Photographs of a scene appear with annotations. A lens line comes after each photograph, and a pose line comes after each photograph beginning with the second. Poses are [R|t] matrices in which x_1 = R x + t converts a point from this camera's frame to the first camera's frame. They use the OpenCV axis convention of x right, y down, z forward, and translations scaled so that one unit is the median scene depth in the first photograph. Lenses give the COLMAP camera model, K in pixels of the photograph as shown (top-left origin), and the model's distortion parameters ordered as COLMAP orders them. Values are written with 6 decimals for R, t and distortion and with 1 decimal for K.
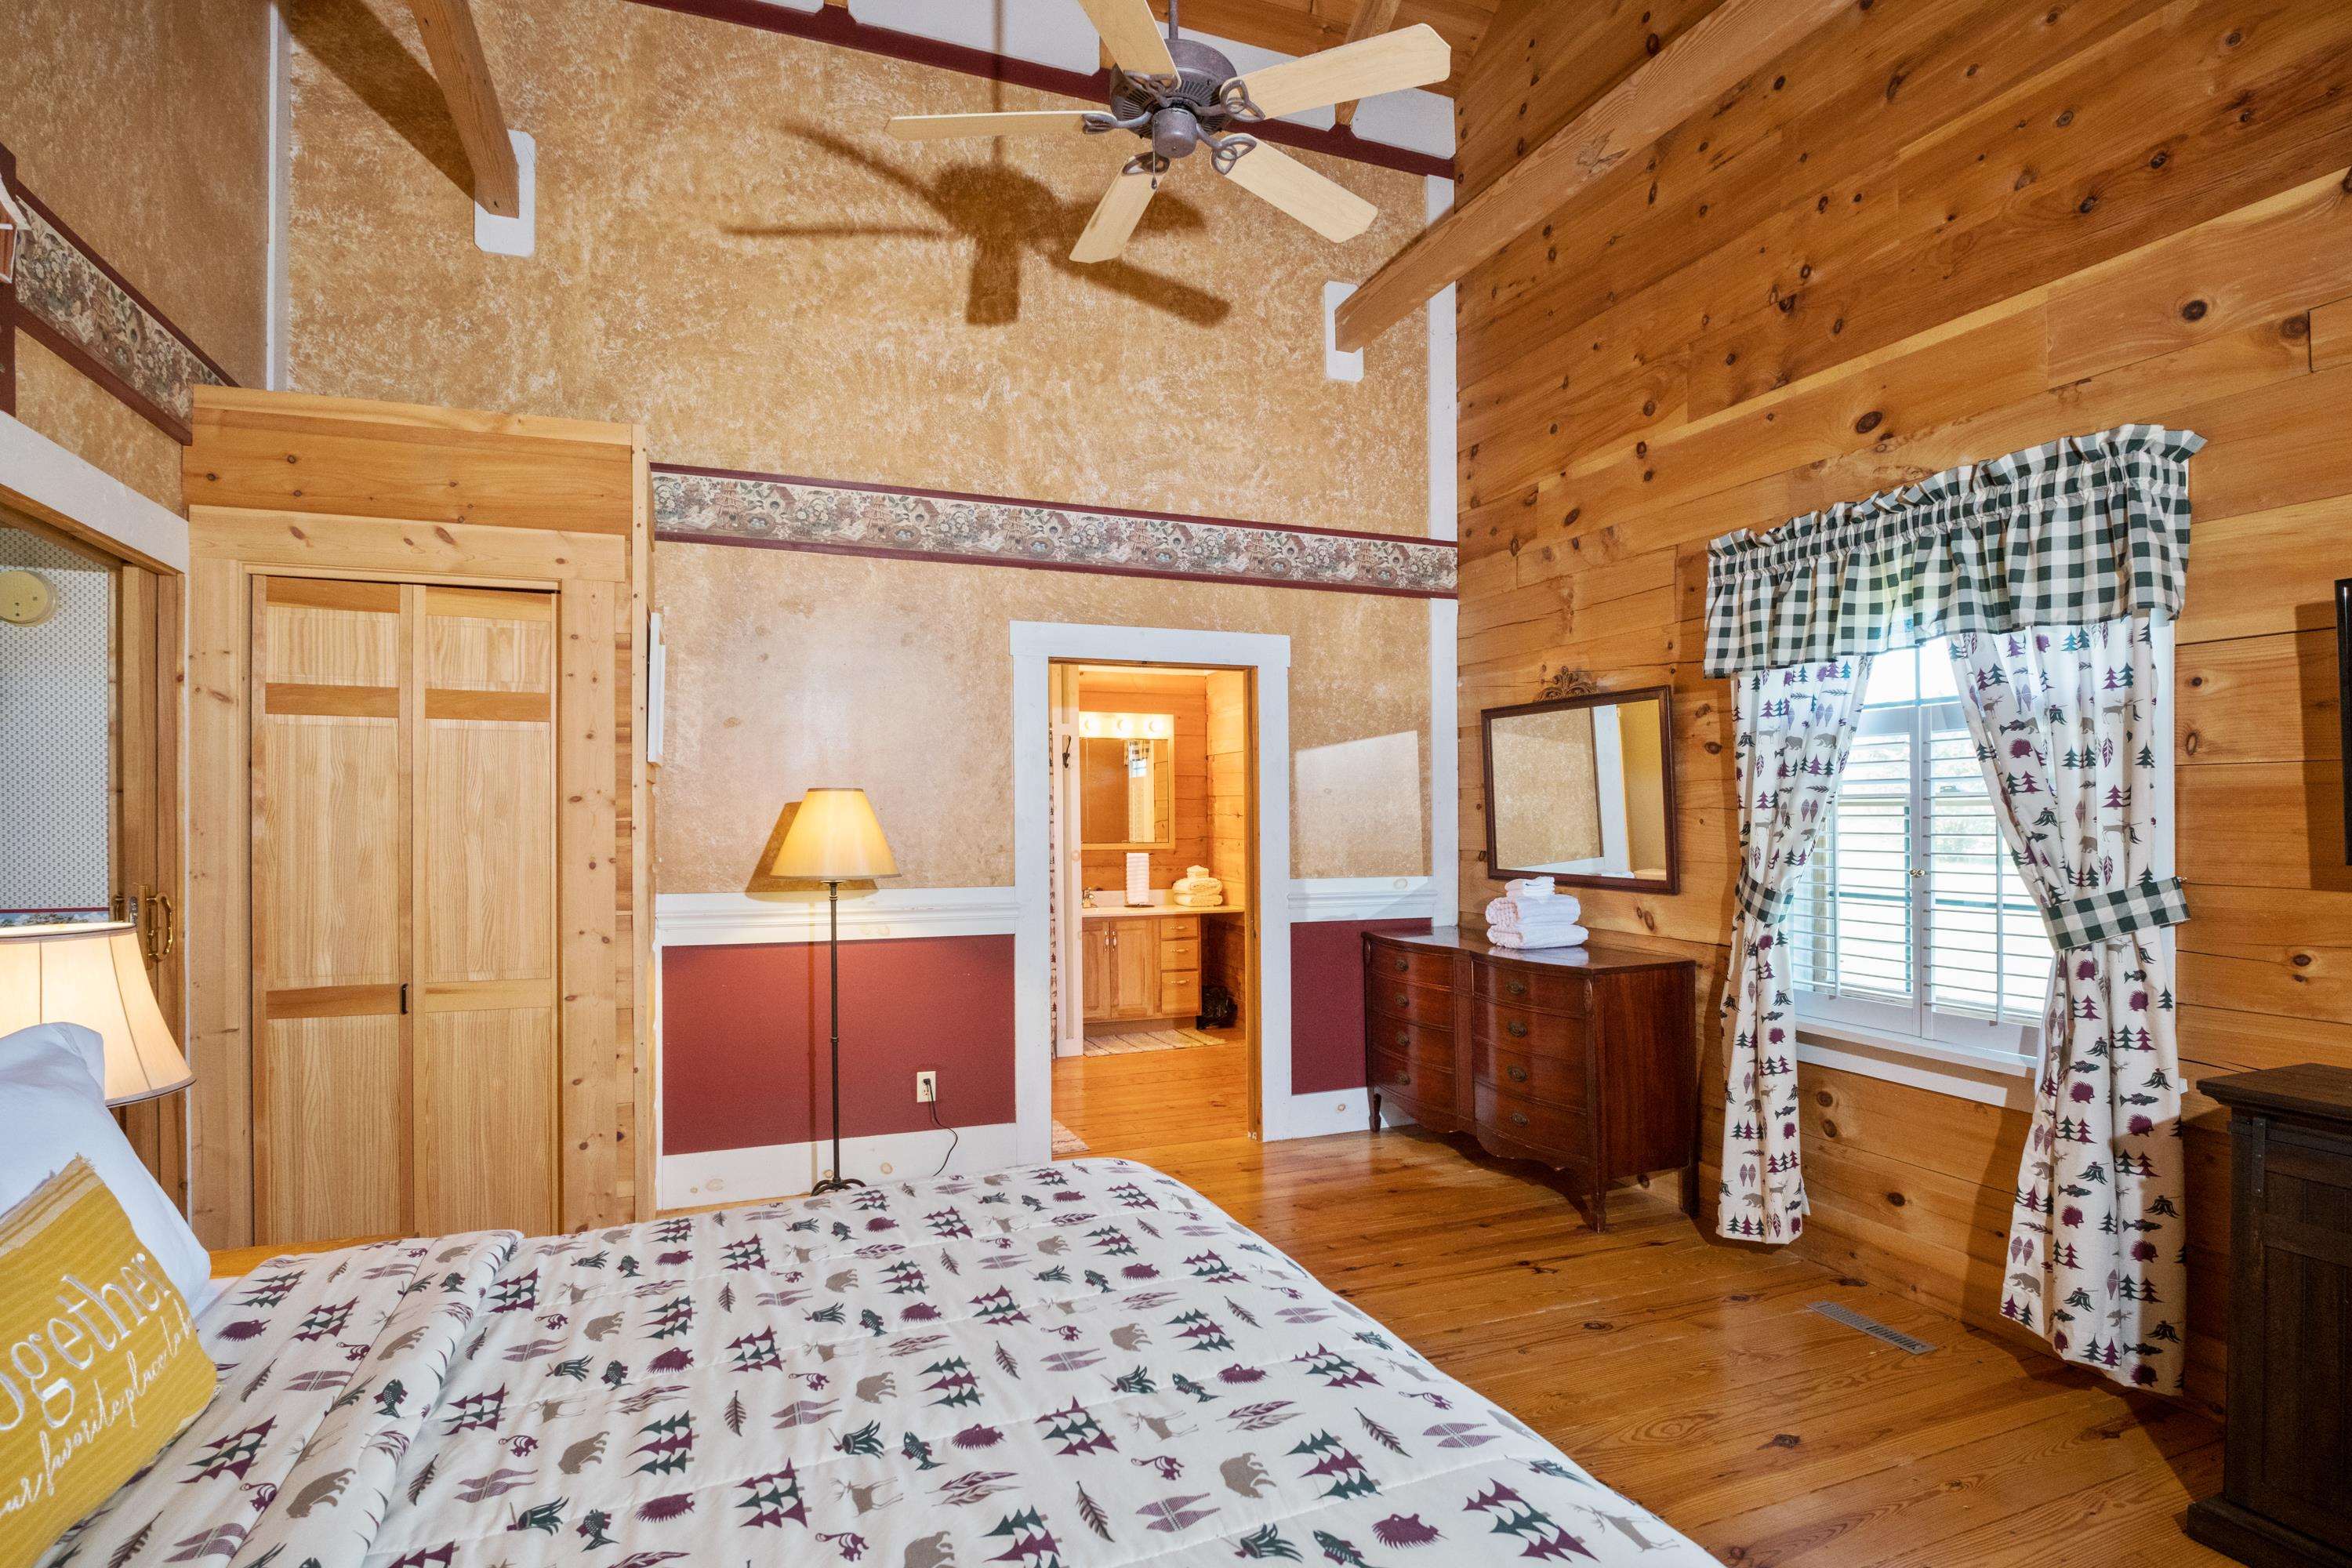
lens RADIAL K [[1231.2, 0, 1176.0], [0, 1231.2, 784.0], [0, 0, 1]] dist [-0.003580, -0.000683]
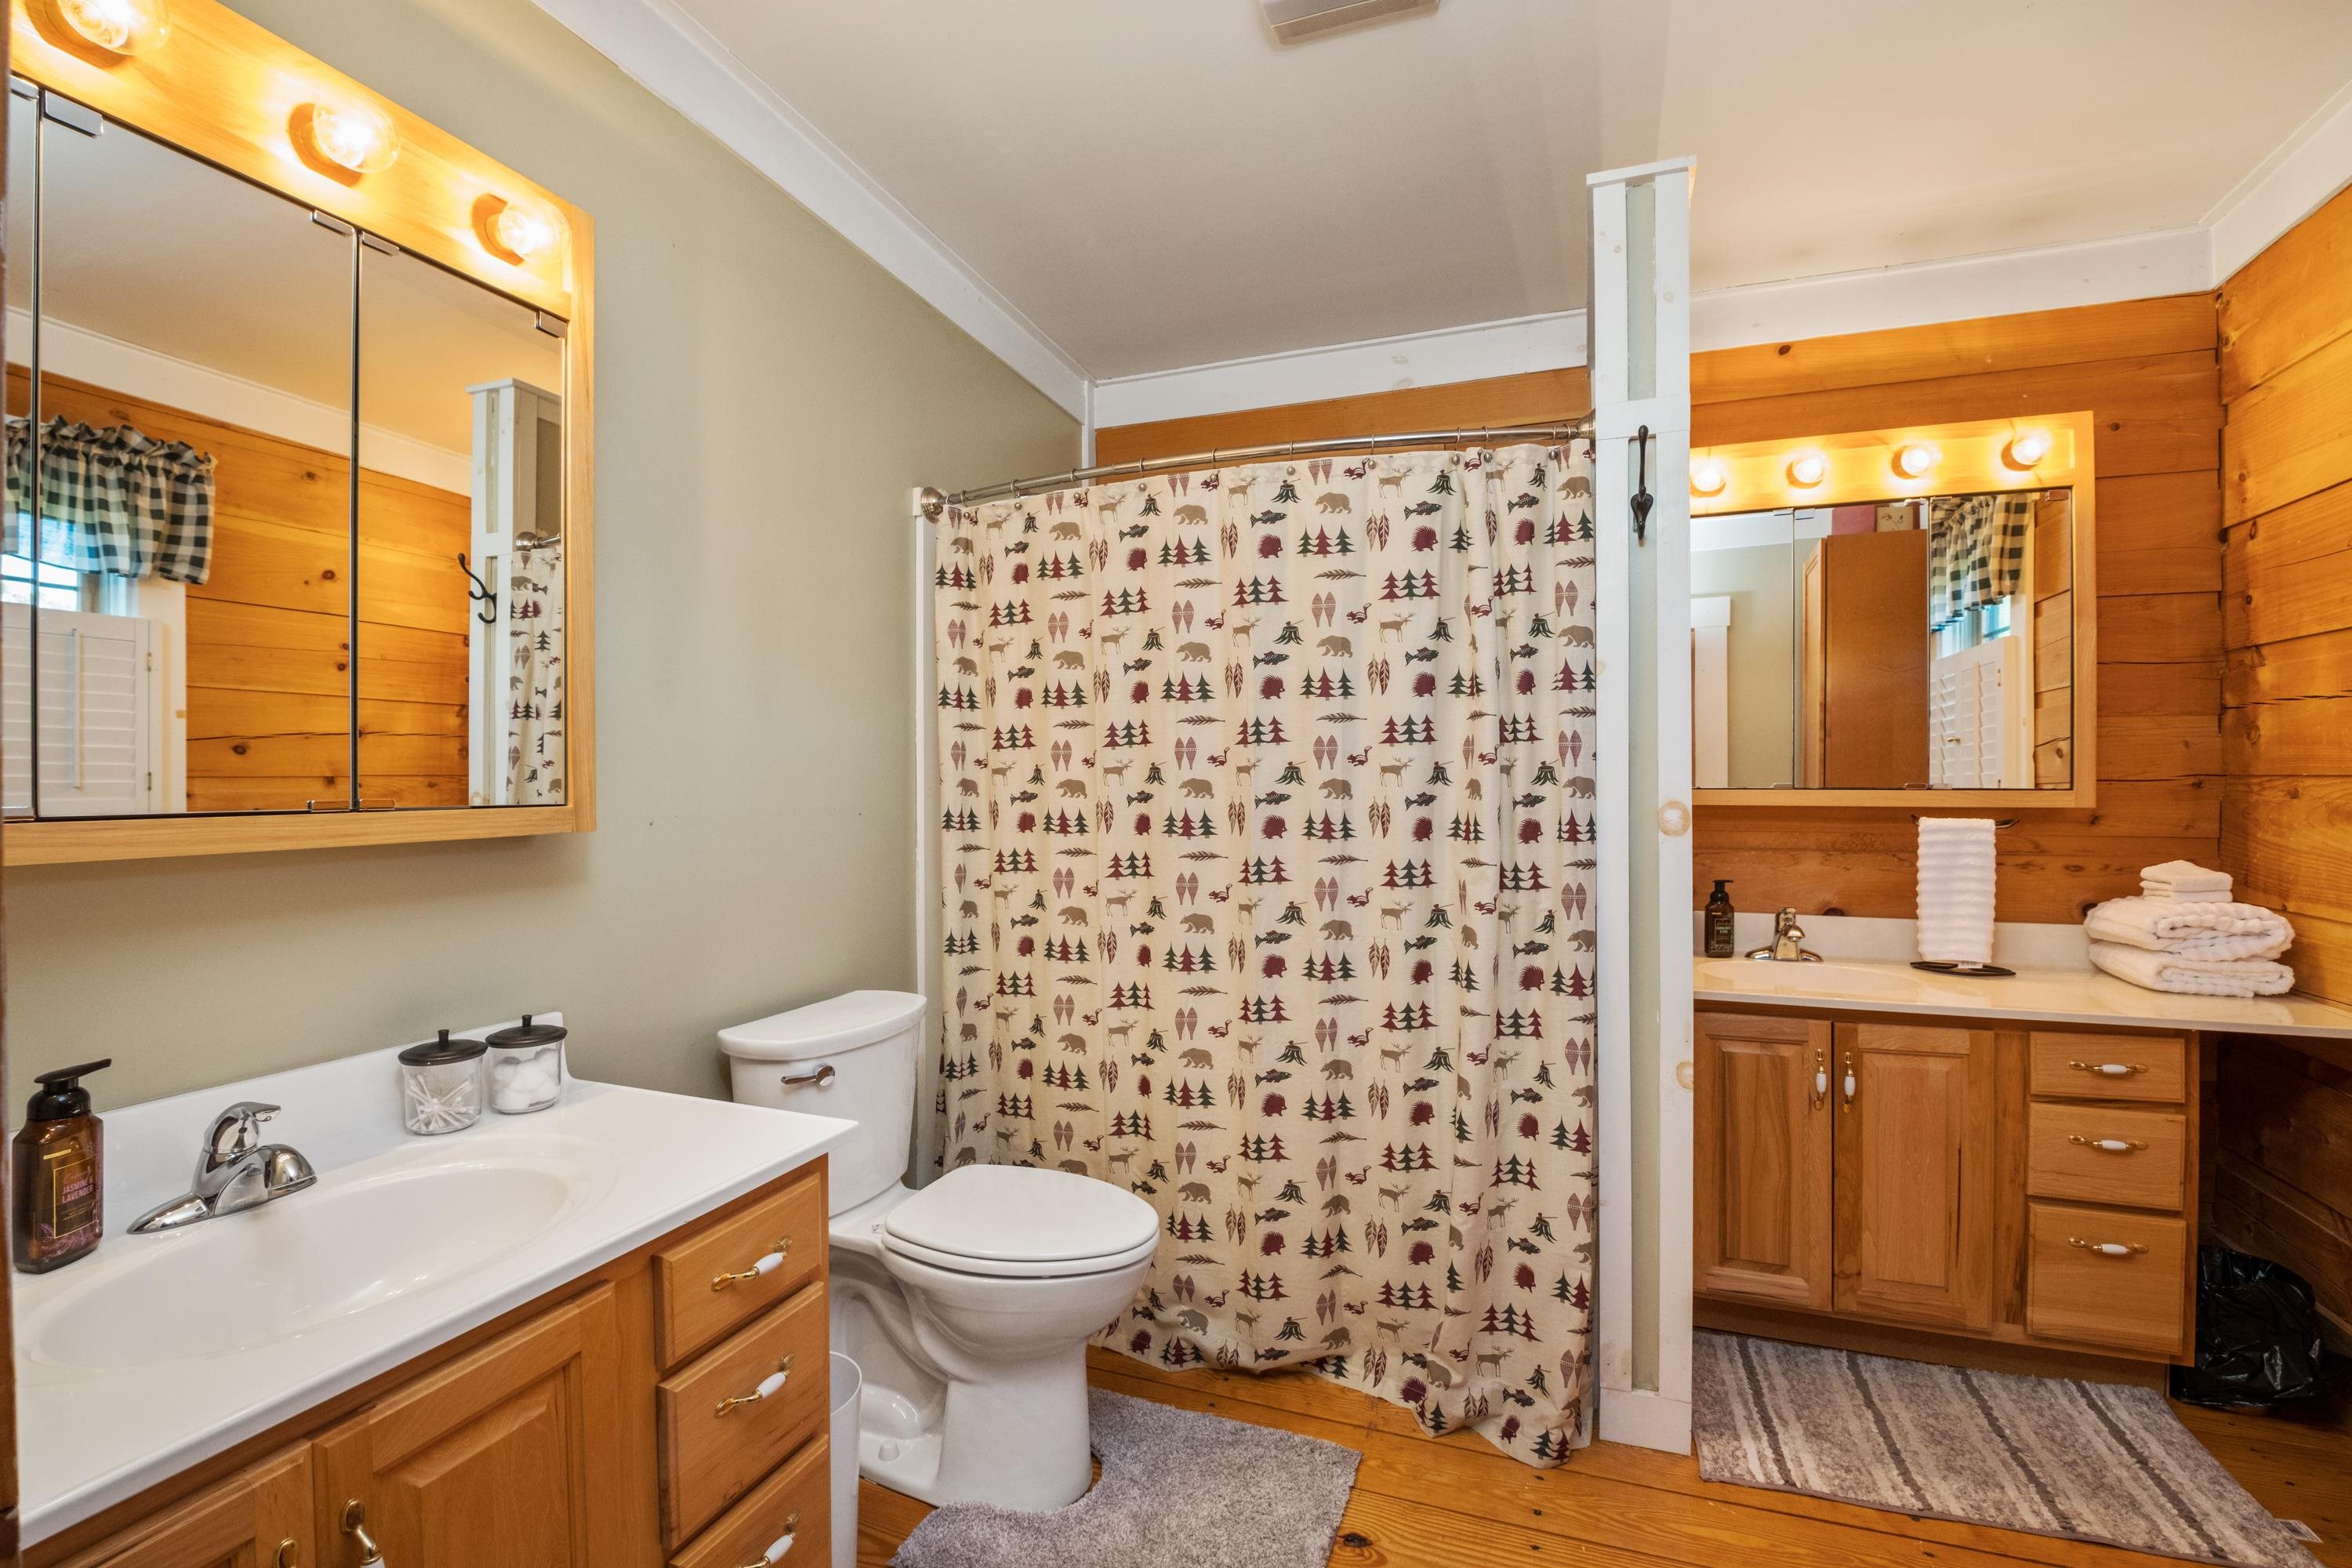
lens RADIAL K [[1032.3, 0, 1176.0], [0, 1032.3, 784.0], [0, 0, 1]] dist [-0.026951, -0.000230]
pose [[0.731415, 0.006088, -0.681906, 0.003503], [0.011825, 0.999697, 0.021608, 0.037728], [0.681831, -0.023868, 0.731121, 0.640980]]
